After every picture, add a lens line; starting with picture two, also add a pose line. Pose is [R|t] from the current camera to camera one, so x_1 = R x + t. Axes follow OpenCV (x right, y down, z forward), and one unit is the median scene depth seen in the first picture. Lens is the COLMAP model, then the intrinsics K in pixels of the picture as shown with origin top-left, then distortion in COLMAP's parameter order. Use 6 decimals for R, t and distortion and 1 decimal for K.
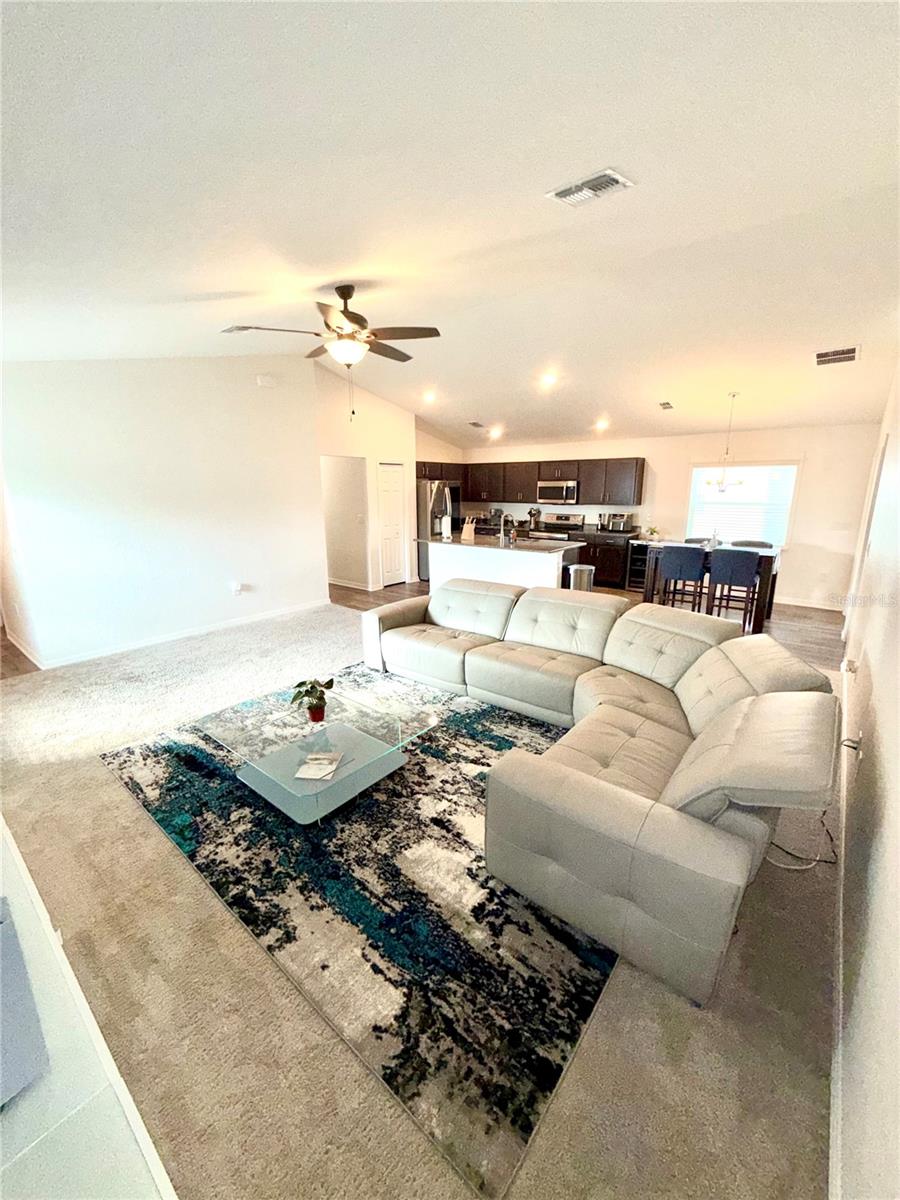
lens RADIAL K [[482.7, 0, 450.0], [0, 482.7, 600.0], [0, 0, 1]] dist [0.001411, 0.000085]
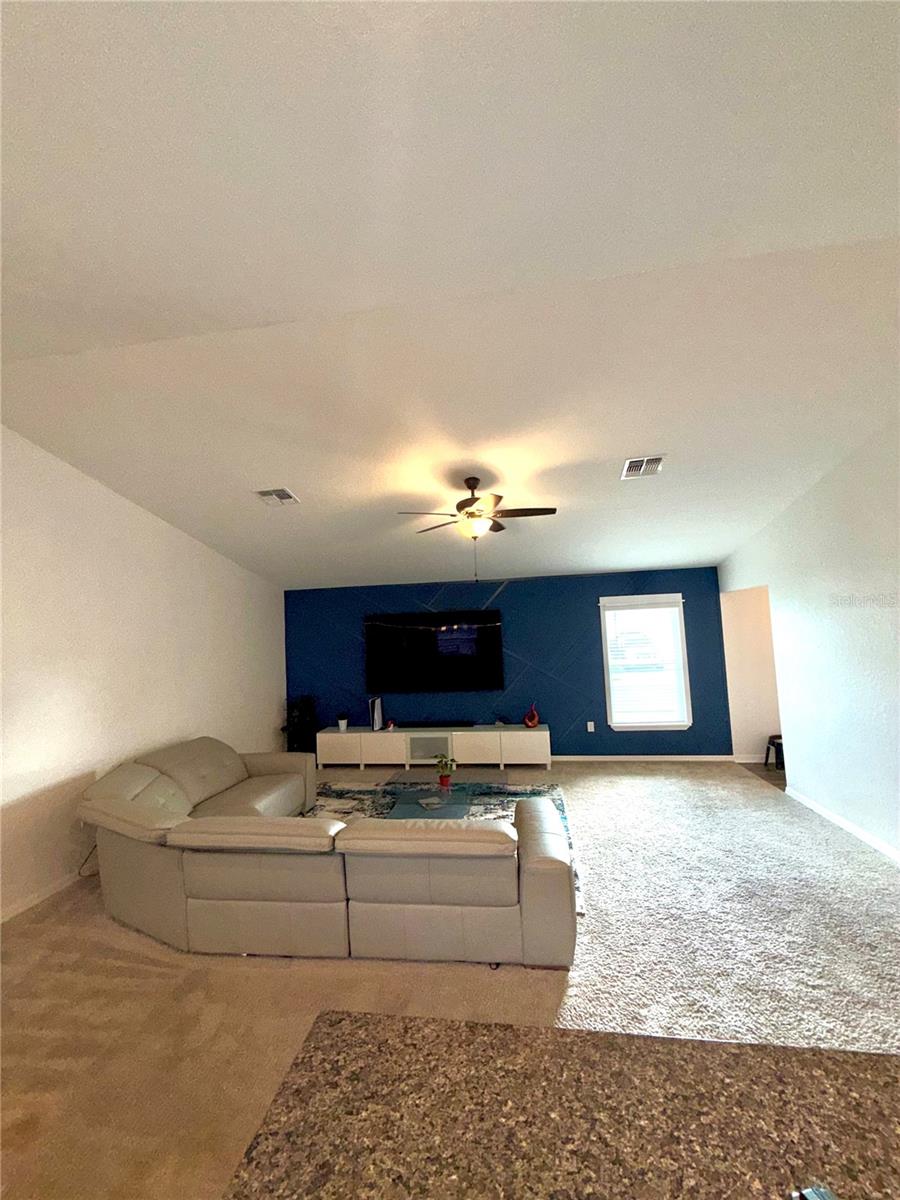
lens RADIAL K [[482.7, 0, 450.0], [0, 482.7, 600.0], [0, 0, 1]] dist [0.001411, 0.000085]
pose [[-0.859536, 0.010183, -0.510973, 0.645332], [-0.069724, 0.988117, 0.136978, -0.717770], [0.506296, 0.153365, -0.848613, 2.895348]]
